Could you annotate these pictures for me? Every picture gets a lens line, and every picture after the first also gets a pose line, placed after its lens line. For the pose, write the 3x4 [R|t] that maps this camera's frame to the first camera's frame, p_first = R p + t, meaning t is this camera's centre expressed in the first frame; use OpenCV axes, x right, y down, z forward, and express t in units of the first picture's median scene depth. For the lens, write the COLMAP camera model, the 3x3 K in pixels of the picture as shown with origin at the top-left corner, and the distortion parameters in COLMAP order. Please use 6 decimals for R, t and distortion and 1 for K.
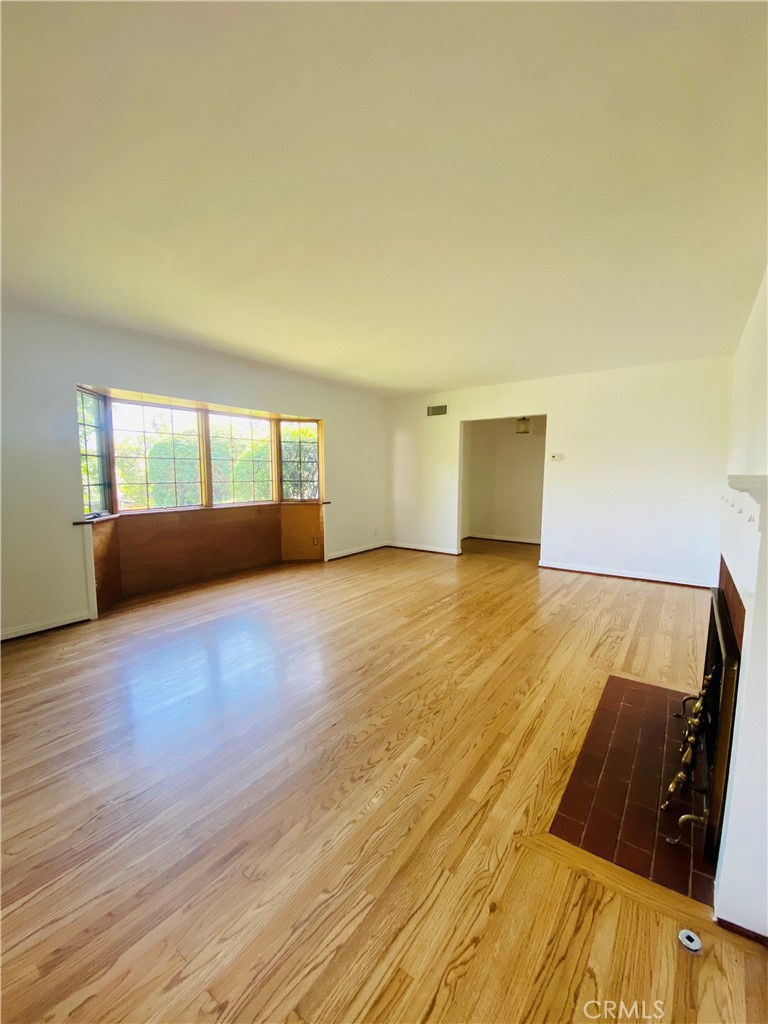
lens RADIAL K [[416.4, 0, 385.8], [0, 416.4, 509.8], [0, 0, 1]] dist [0.003976, -0.010280]
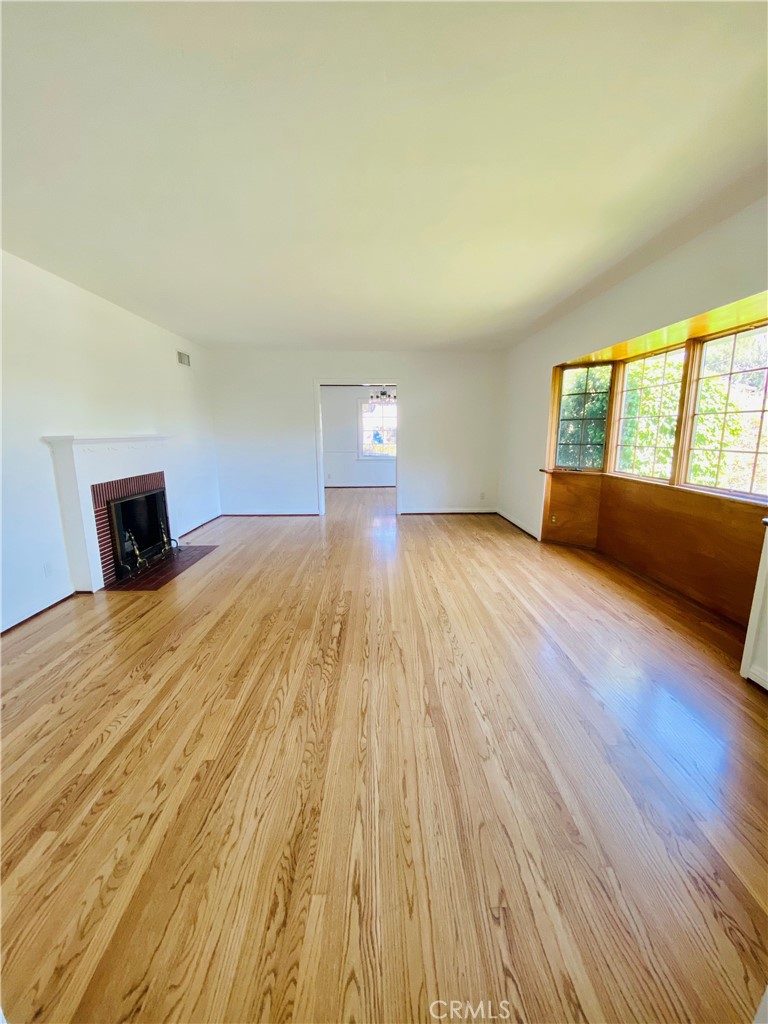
lens RADIAL K [[416.4, 0, 384.9], [0, 416.4, 514.4], [0, 0, 1]] dist [0.003976, -0.010280]
pose [[-0.796683, 0.116177, -0.593127, 0.446252], [-0.057038, 0.962520, 0.265144, -0.137613], [0.601700, 0.245066, -0.760197, 1.475467]]
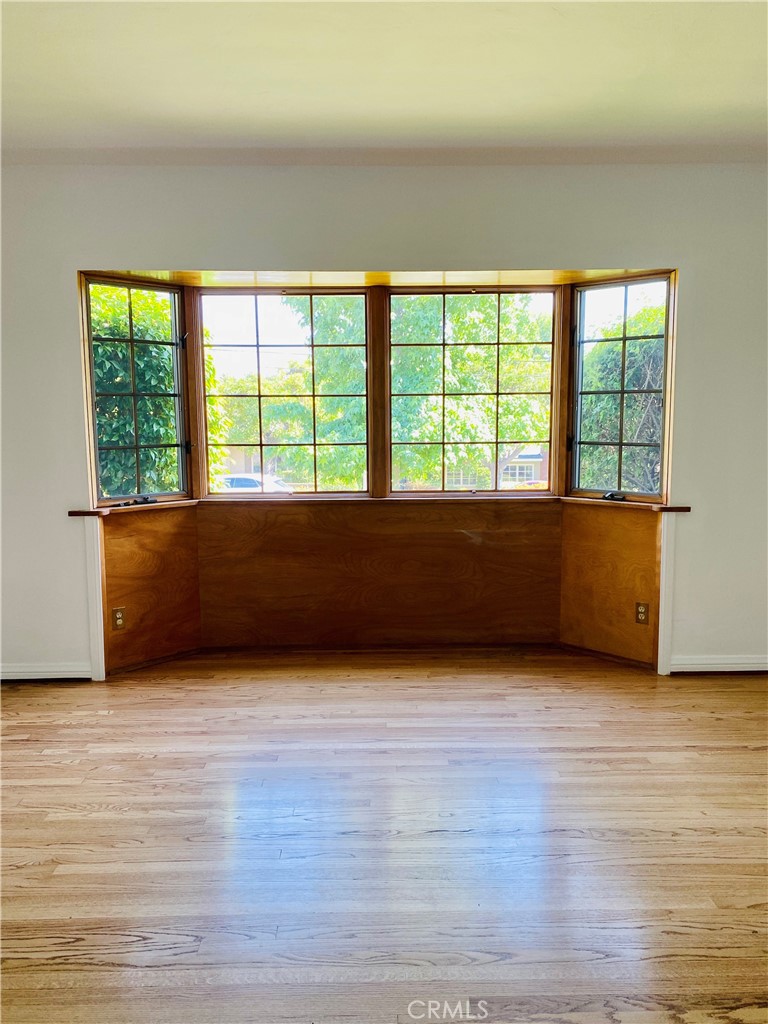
lens RADIAL K [[774.4, 0, 384.4], [0, 774.4, 493.0], [0, 0, 1]] dist [0.013453, -0.018909]
pose [[0.589479, 0.077743, -0.804034, 0.322498], [-0.063936, 0.996726, 0.049500, -0.063888], [0.805250, 0.022228, 0.592519, 0.579753]]
